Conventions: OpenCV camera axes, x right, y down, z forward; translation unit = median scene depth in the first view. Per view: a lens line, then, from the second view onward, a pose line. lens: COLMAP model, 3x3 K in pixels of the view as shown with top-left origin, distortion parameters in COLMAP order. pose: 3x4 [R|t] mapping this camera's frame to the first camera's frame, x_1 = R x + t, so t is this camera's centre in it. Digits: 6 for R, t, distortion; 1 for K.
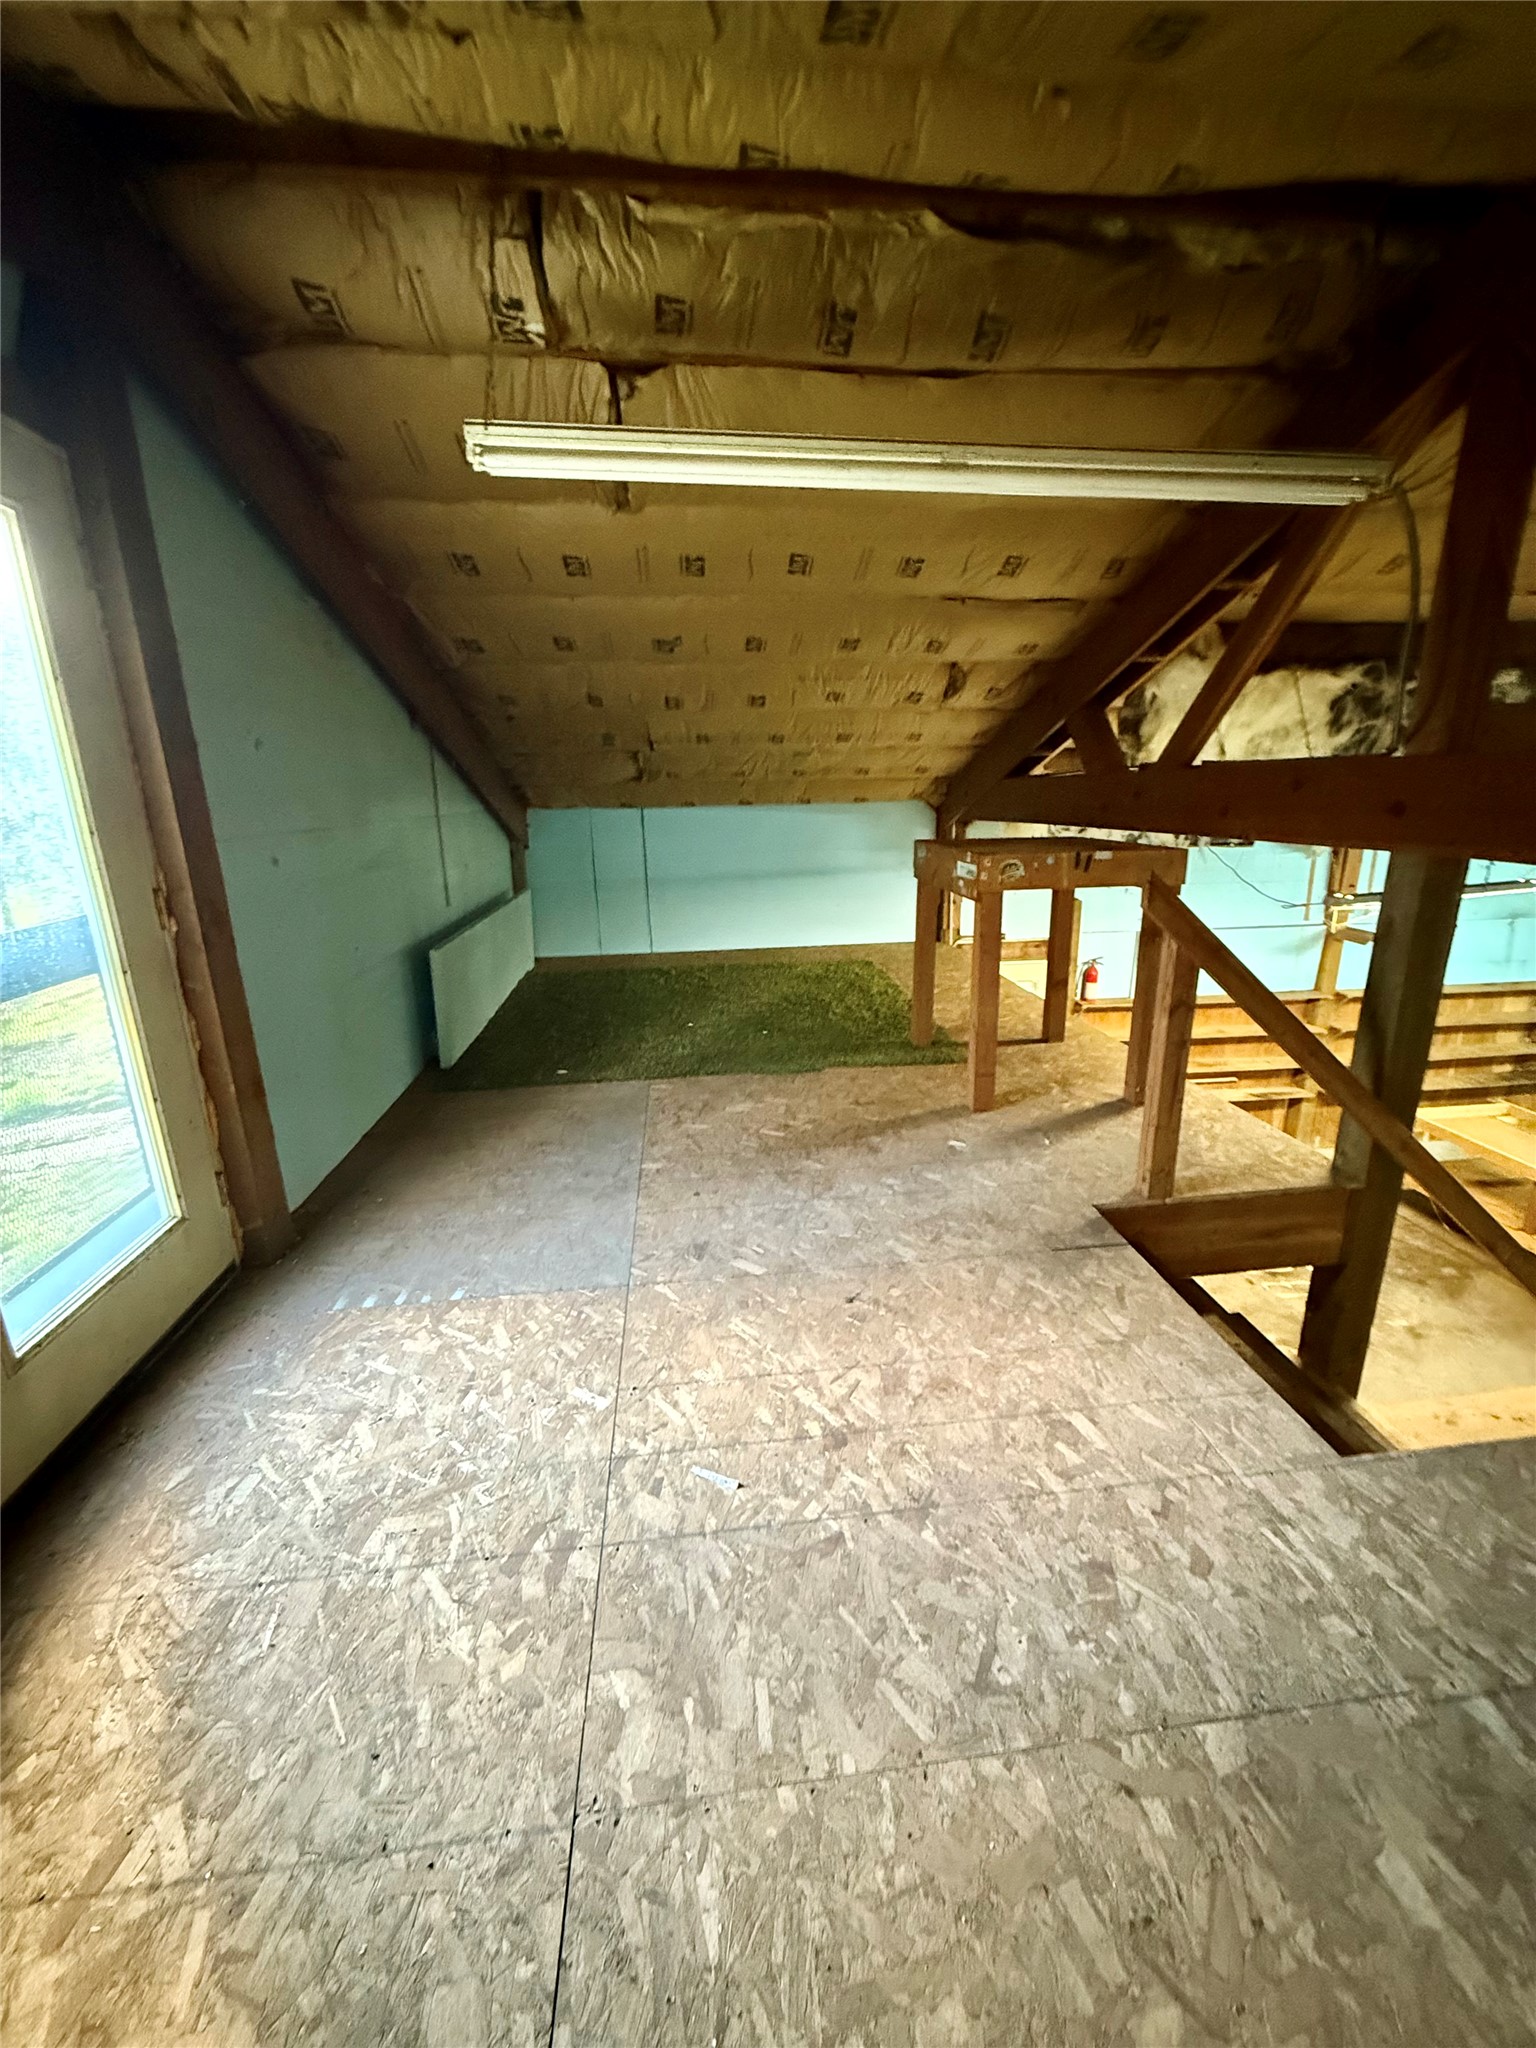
lens RADIAL K [[815.4, 0, 768.6], [0, 815.4, 1018.3], [0, 0, 1]] dist [-0.000641, 0.000182]
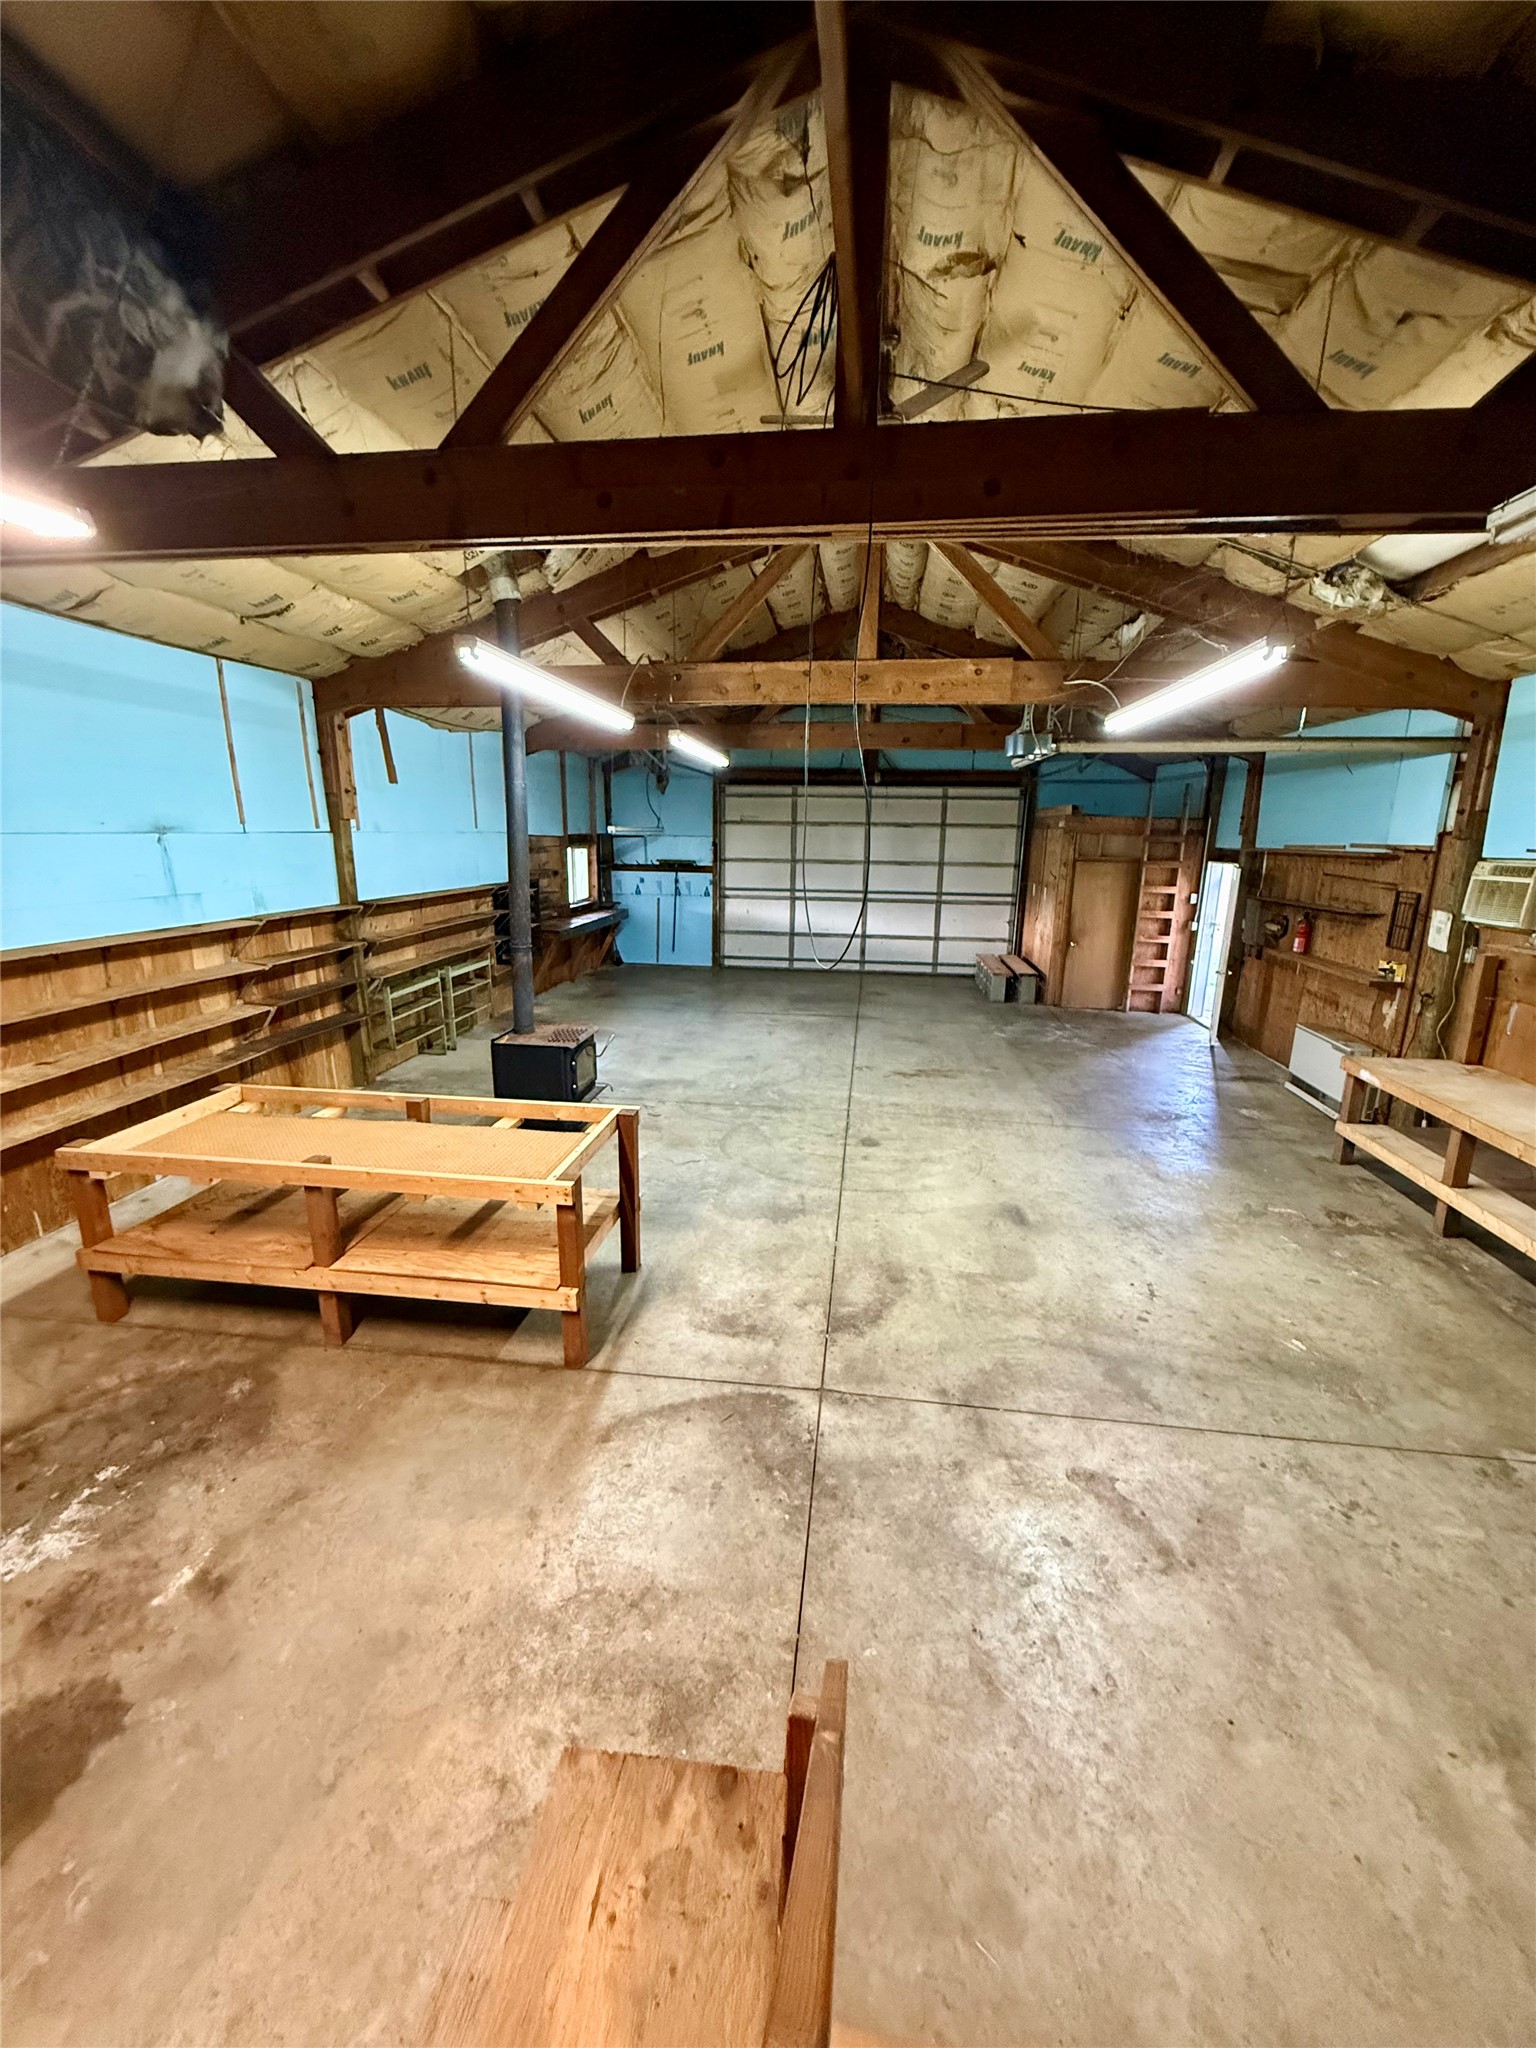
lens RADIAL K [[815.4, 0, 768.4], [0, 815.4, 1020.1], [0, 0, 1]] dist [-0.000641, 0.000182]
pose [[0.238247, -0.202586, 0.949841, 0.362183], [0.245626, 0.958777, 0.142882, 0.060309], [-0.939631, 0.199264, 0.278186, 0.369042]]
